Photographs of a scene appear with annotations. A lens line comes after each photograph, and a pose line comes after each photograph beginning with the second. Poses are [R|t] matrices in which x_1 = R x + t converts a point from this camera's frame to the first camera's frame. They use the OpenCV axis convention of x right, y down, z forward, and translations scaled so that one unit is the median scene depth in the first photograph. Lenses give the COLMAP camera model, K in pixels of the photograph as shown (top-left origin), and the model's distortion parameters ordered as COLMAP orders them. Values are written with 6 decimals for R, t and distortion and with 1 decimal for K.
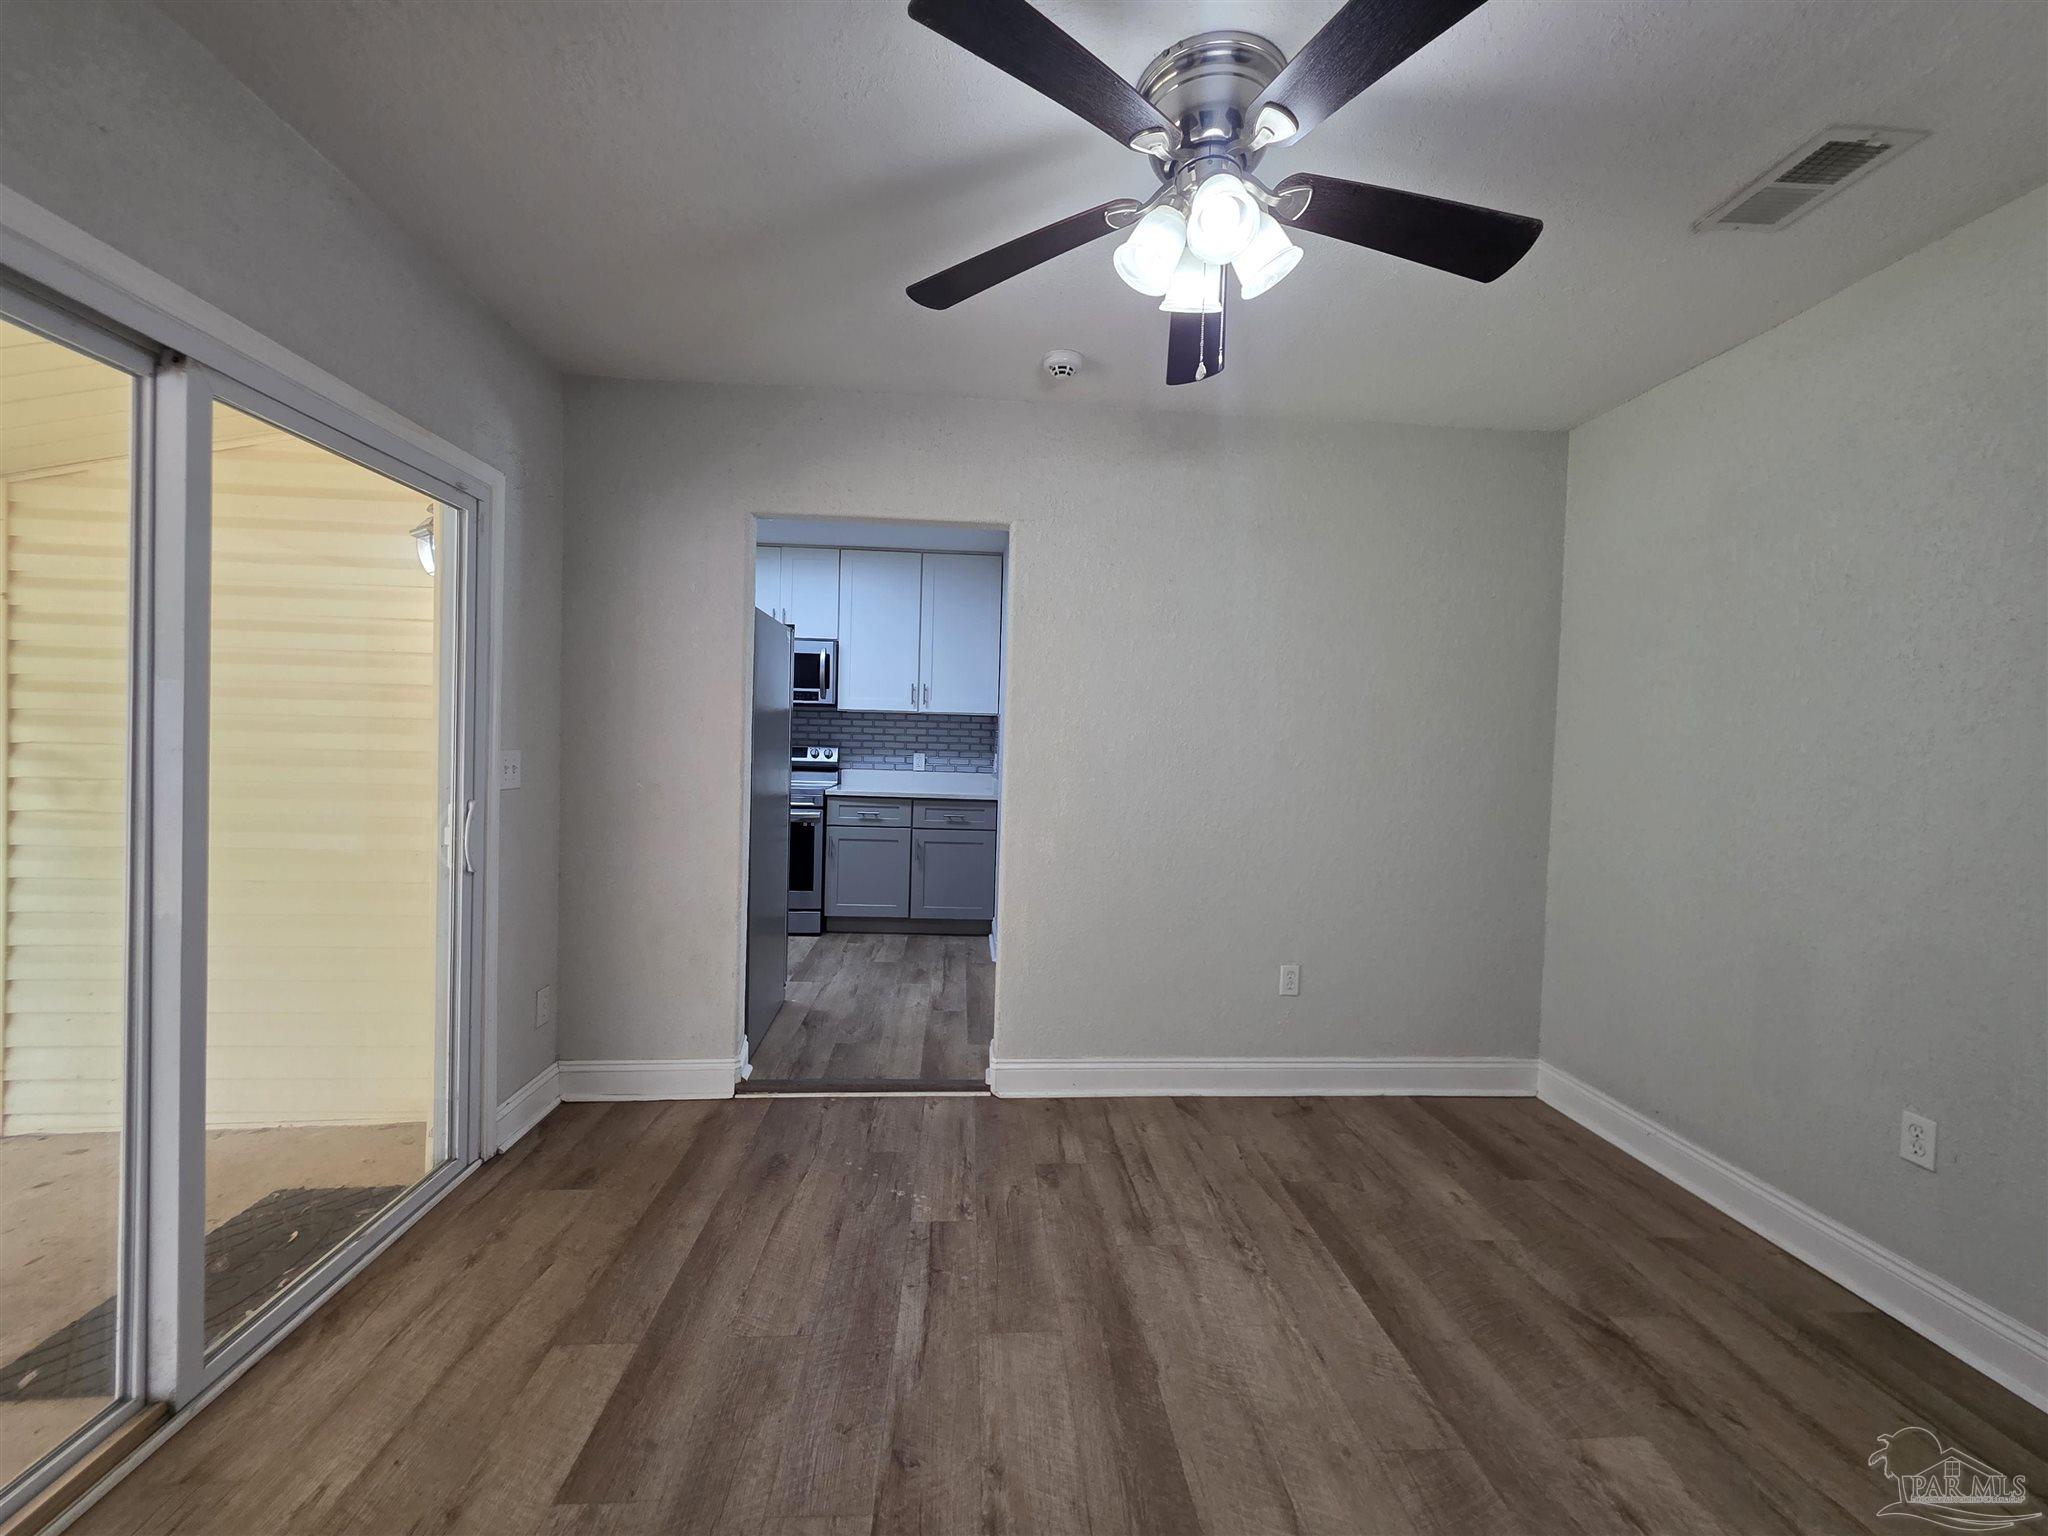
lens RADIAL K [[825.4, 0, 1019.1], [0, 825.4, 756.4], [0, 0, 1]] dist [0.005910, -0.000998]
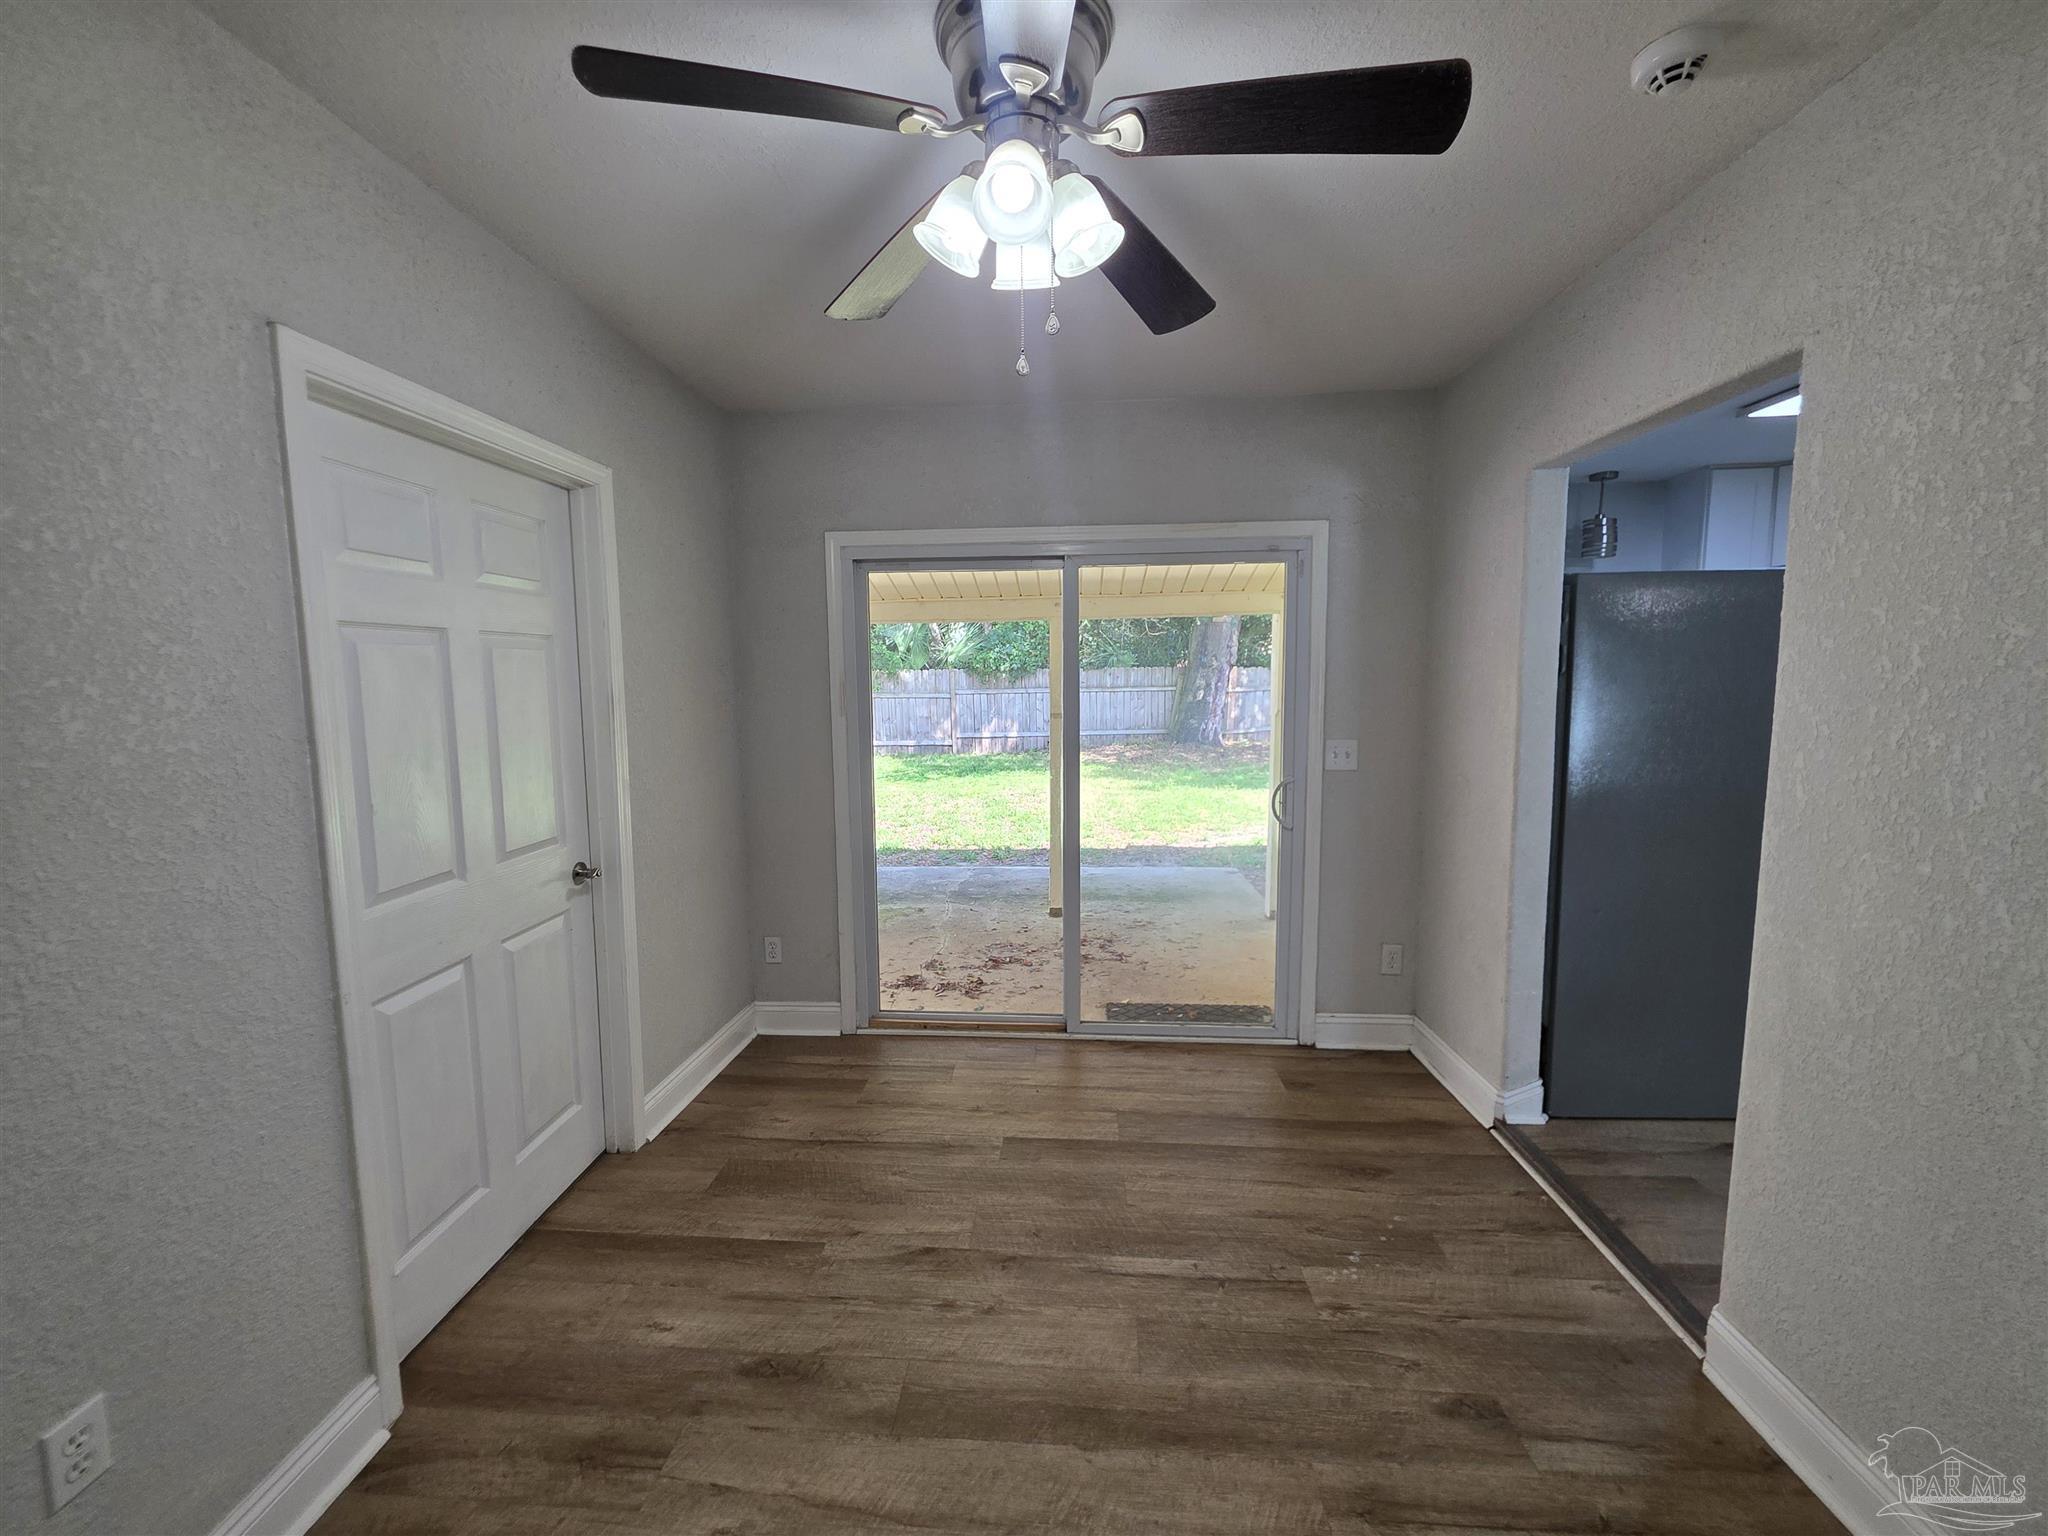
lens RADIAL K [[825.4, 0, 1013.6], [0, 825.4, 766.7], [0, 0, 1]] dist [0.005910, -0.000998]
pose [[-0.133768, 0.082757, -0.987551, 0.870727], [-0.013672, 0.996258, 0.085338, -0.085435], [0.990918, 0.024917, -0.132136, 0.863185]]
